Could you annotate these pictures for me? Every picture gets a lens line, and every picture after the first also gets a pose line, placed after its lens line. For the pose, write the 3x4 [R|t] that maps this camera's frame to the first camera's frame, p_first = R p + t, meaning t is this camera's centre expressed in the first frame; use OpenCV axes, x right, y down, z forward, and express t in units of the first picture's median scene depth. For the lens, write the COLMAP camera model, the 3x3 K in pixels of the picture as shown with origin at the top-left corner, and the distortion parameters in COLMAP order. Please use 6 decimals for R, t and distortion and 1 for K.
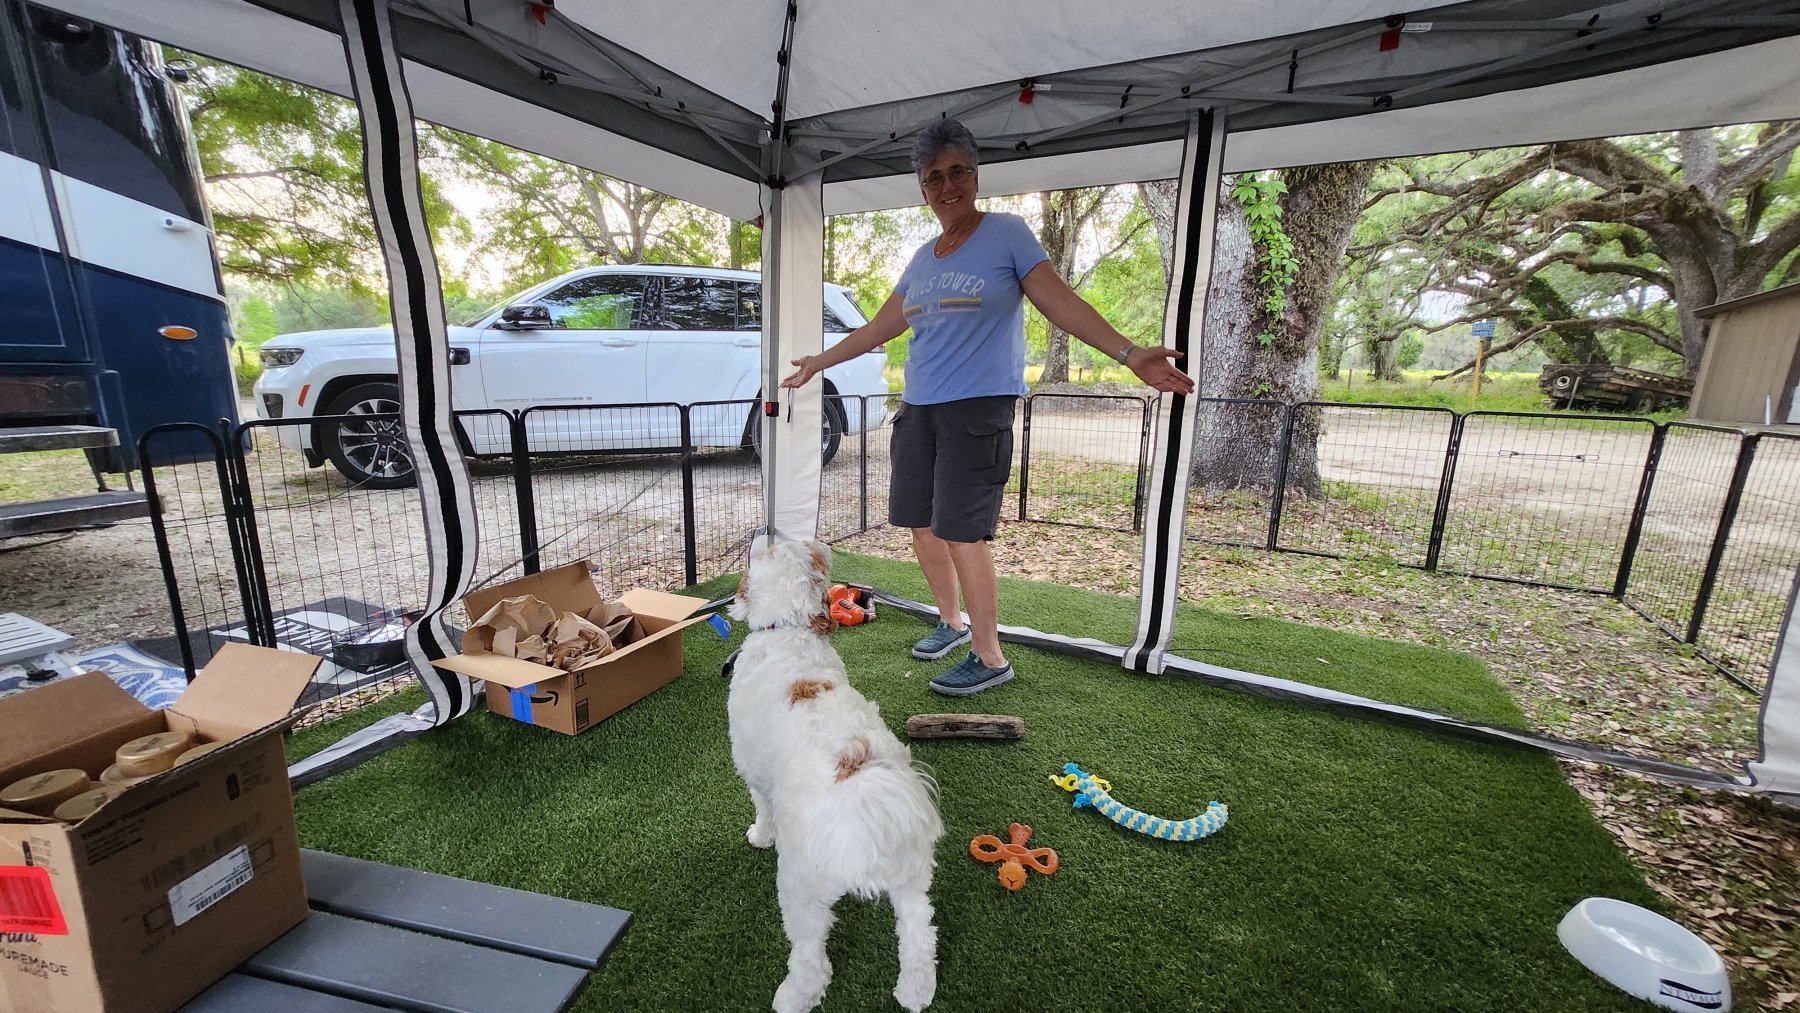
lens RADIAL K [[703.5, 0, 897.1], [0, 703.5, 507.8], [0, 0, 1]] dist [-0.000235, 0.000201]
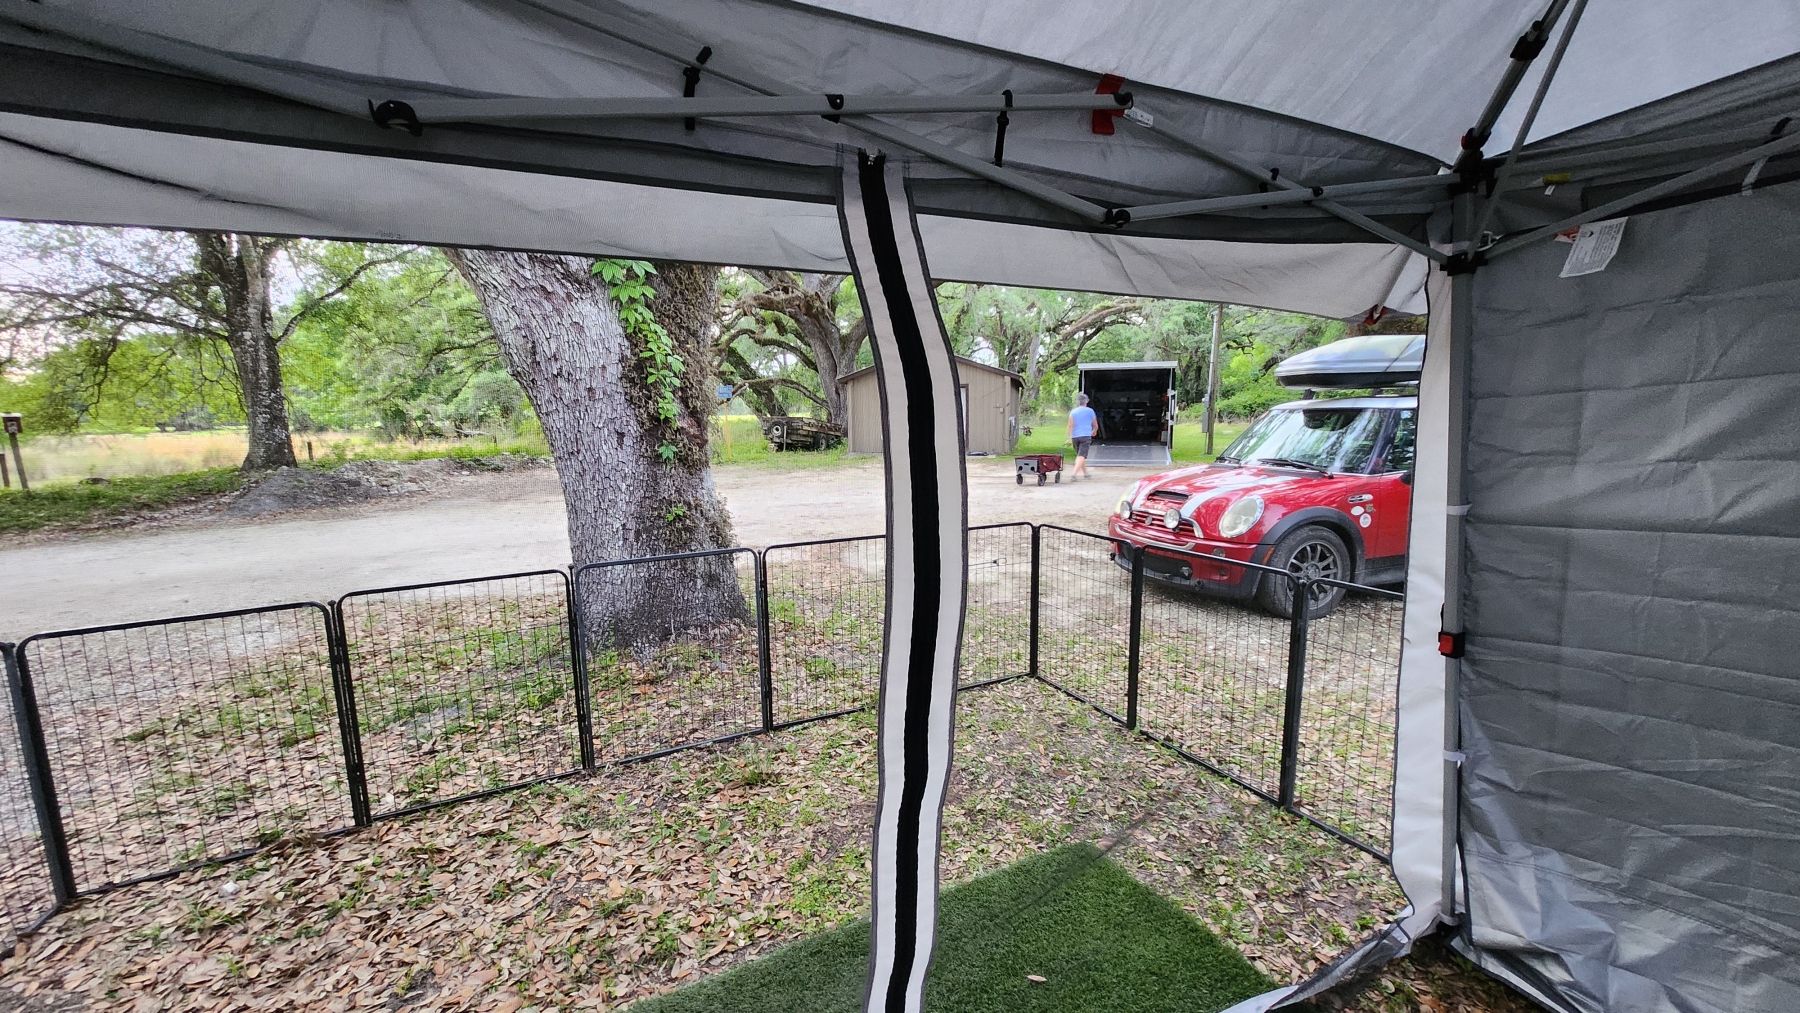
lens RADIAL K [[703.5, 0, 895.4], [0, 703.5, 509.6], [0, 0, 1]] dist [-0.000235, 0.000201]
pose [[0.576519, -0.143443, 0.804394, 0.013443], [0.197810, 0.979687, 0.032929, -0.145449], [-0.792778, 0.140133, 0.593183, 0.312059]]
